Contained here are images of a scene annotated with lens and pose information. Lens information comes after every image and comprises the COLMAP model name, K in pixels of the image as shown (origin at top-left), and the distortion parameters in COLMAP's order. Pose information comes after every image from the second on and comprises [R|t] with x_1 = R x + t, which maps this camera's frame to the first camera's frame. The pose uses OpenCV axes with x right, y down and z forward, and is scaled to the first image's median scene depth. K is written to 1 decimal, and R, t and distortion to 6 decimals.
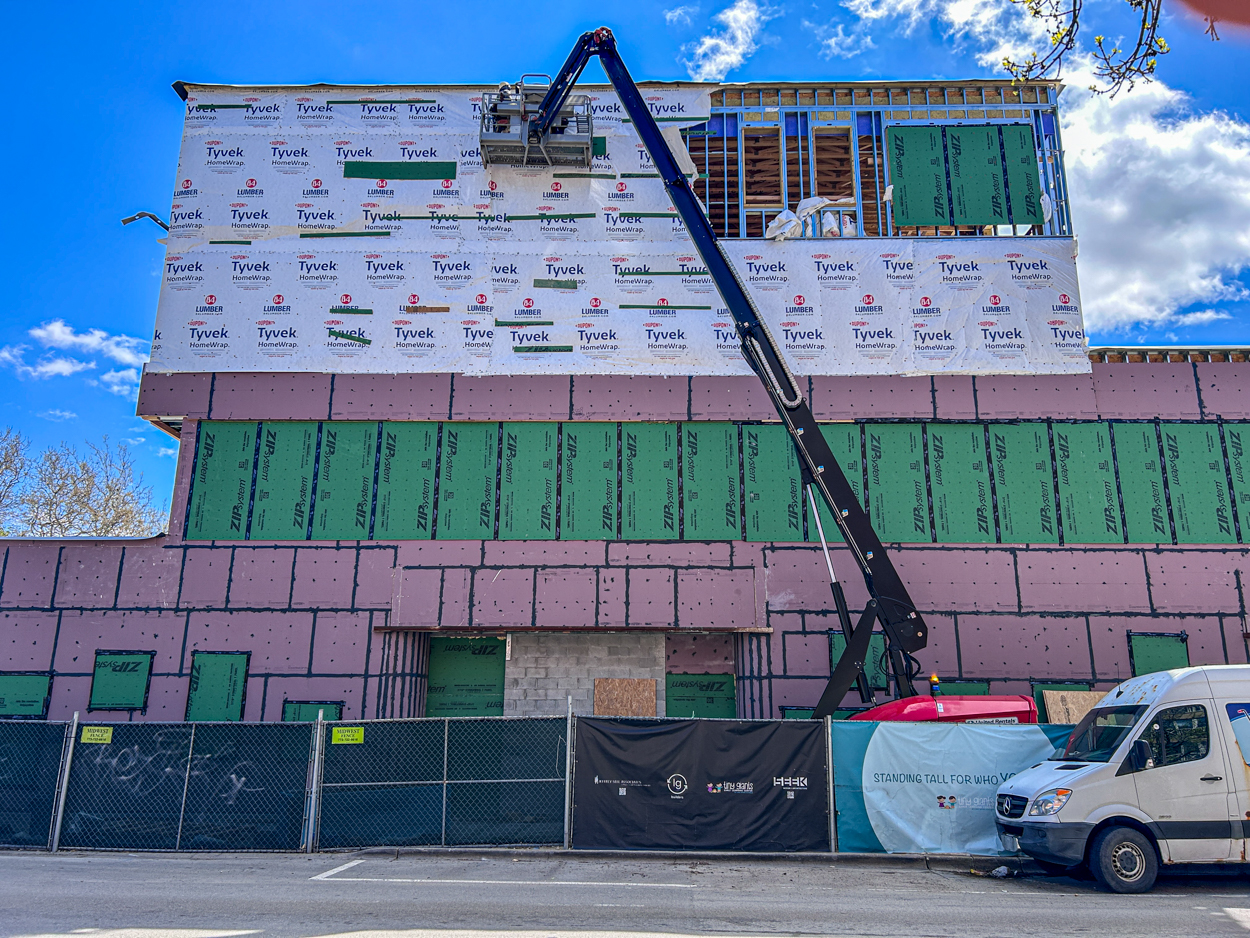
lens RADIAL K [[928.1, 0, 625.6], [0, 928.1, 474.7], [0, 0, 1]] dist [0.044355, -0.015482]
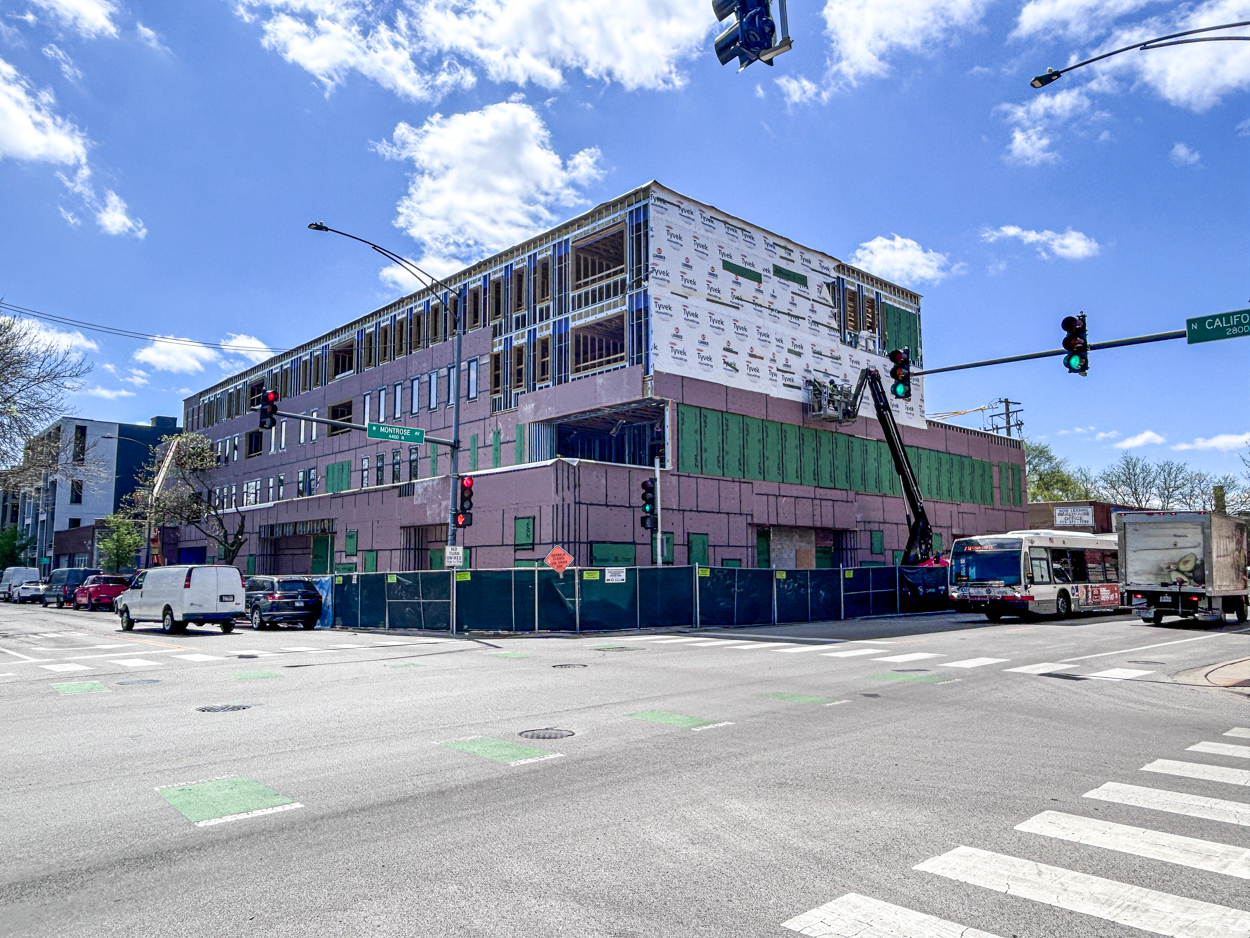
lens RADIAL K [[895.9, 0, 616.4], [0, 895.9, 468.6], [0, 0, 1]] dist [-0.000623, -0.000953]
pose [[0.710882, 0.069349, 0.699883, -1.683209], [-0.172237, 0.981991, 0.077641, -0.047269], [-0.681895, -0.175739, 0.710025, -0.135237]]
